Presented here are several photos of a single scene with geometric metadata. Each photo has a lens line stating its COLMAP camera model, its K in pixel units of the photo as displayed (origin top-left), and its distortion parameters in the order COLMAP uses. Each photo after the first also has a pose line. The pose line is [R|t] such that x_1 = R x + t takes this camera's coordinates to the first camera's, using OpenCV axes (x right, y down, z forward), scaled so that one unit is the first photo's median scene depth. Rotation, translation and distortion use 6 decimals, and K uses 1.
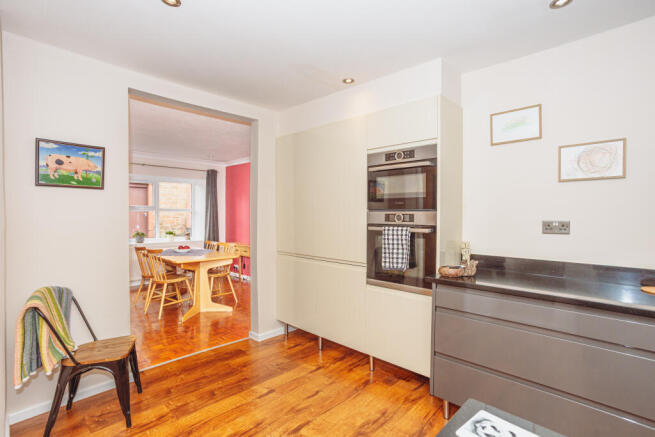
lens RADIAL K [[319.4, 0, 327.6], [0, 319.4, 215.2], [0, 0, 1]] dist [-0.021792, 0.011077]
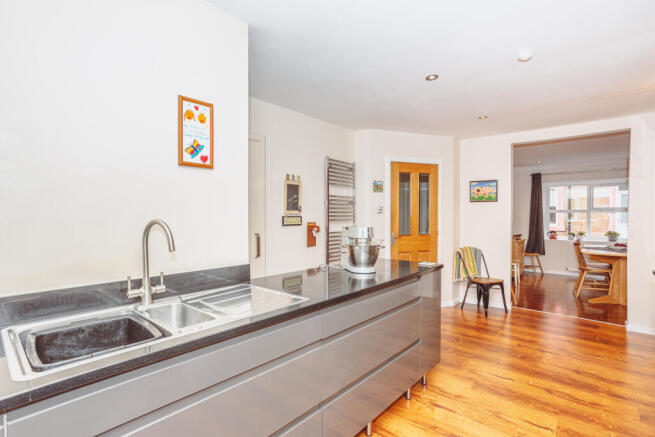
lens RADIAL K [[319.4, 0, 326.6], [0, 319.4, 214.6], [0, 0, 1]] dist [-0.021792, 0.011077]
pose [[0.064506, -0.001807, -0.997916, 1.021282], [-0.003237, 0.999993, -0.002020, 0.003650], [0.997912, 0.003361, 0.064499, -0.138362]]
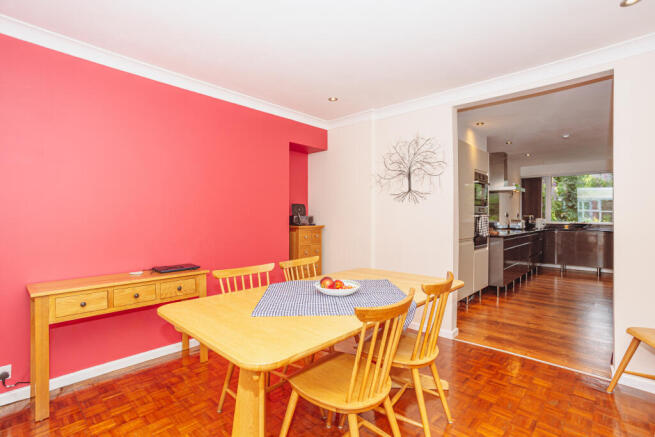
lens RADIAL K [[319.4, 0, 326.2], [0, 319.4, 222.5], [0, 0, 1]] dist [-0.021792, 0.011077]
pose [[-0.021431, -0.005816, 0.999753, -1.606154], [0.007475, 0.999954, 0.005977, 0.068135], [-0.999742, 0.007601, -0.021386, 1.948875]]
